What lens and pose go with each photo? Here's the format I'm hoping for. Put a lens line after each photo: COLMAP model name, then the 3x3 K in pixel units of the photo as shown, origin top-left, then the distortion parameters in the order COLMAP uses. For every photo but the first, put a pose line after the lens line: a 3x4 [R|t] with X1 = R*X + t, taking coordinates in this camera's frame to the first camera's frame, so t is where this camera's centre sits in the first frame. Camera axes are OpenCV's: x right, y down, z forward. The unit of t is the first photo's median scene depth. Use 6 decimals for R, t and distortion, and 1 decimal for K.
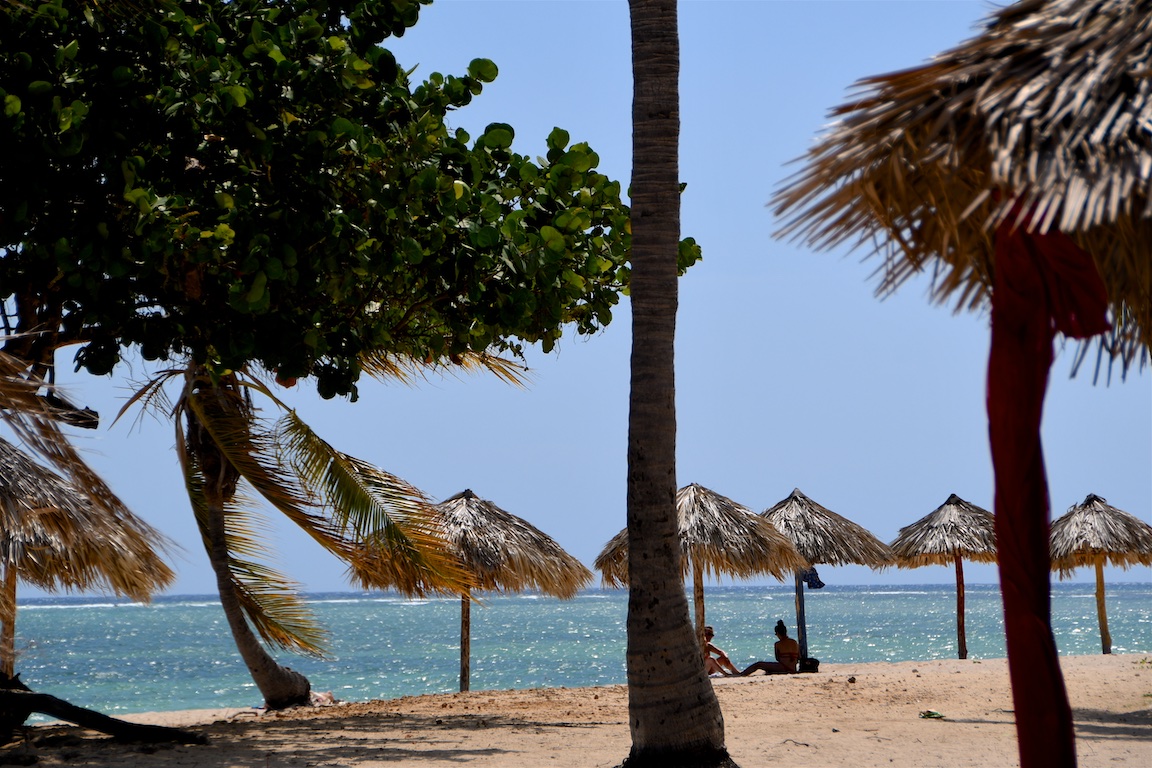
lens RADIAL K [[4109.1, 0, 576.0], [0, 4109.1, 384.0], [0, 0, 1]] dist [0.728905, 0.738510]
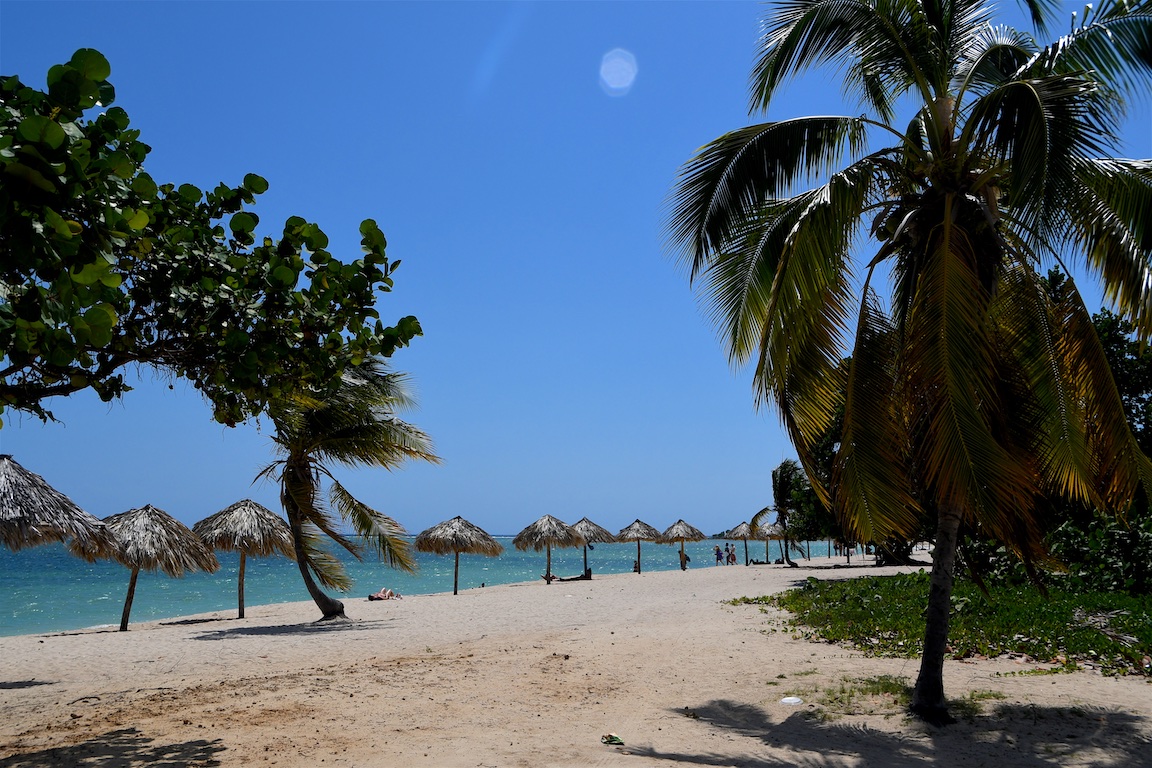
lens RADIAL K [[1207.0, 0, 576.0], [0, 1207.0, 384.0], [0, 0, 1]] dist [0.003543, 0.000250]
pose [[0.998969, 0.025084, 0.037843, 0.018578], [-0.021907, 0.996380, -0.082140, 0.002924], [-0.039767, 0.081226, 0.995902, 0.203489]]
